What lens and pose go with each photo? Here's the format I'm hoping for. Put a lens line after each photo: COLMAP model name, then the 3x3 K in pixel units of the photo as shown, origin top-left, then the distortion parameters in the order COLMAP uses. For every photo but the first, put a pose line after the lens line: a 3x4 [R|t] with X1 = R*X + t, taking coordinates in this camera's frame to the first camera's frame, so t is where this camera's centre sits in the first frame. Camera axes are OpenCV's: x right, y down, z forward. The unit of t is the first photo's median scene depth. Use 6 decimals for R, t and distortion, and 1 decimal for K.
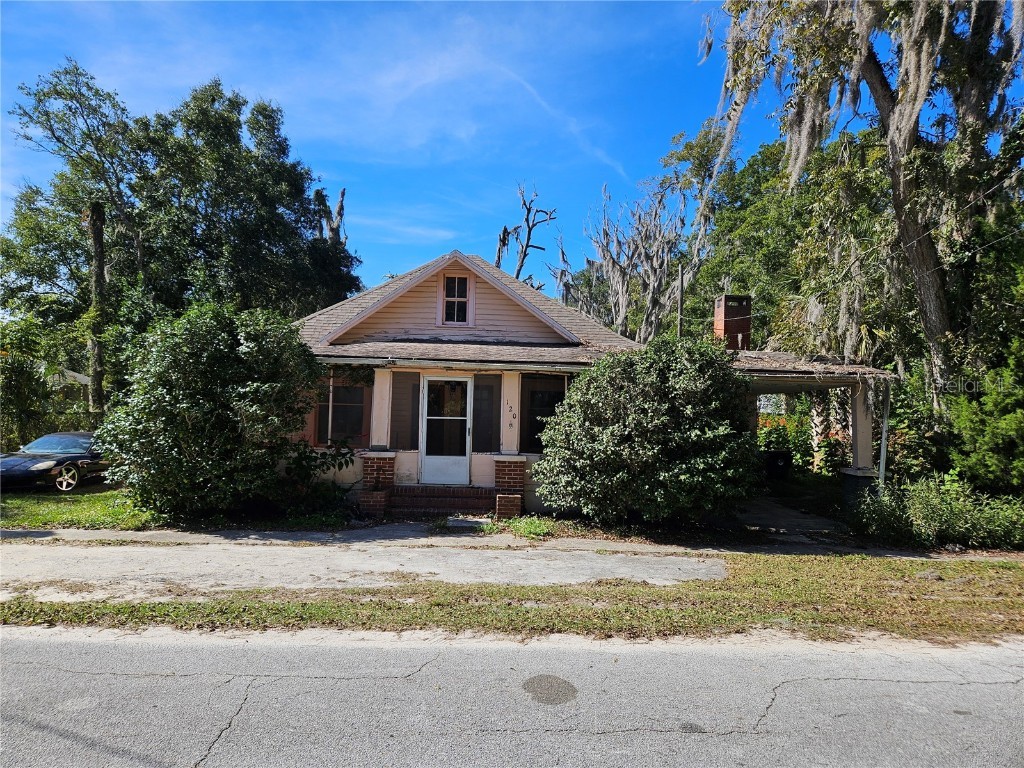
lens RADIAL K [[661.0, 0, 512.0], [0, 661.0, 384.0], [0, 0, 1]] dist [0.093020, -0.067990]
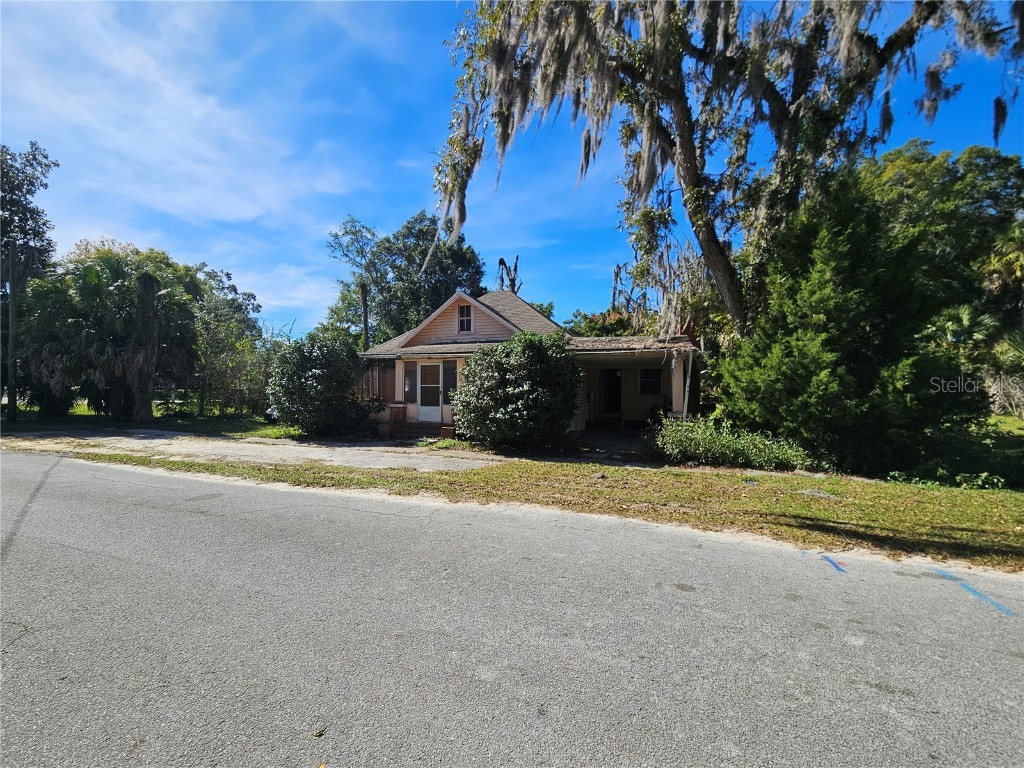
lens RADIAL K [[411.7, 0, 512.0], [0, 411.7, 384.0], [0, 0, 1]] dist [-0.000363, 0.000123]
pose [[0.928651, -0.026386, -0.370016, 0.531596], [0.040133, 0.998759, 0.029504, 0.022989], [0.368778, -0.042248, 0.928557, 0.032756]]
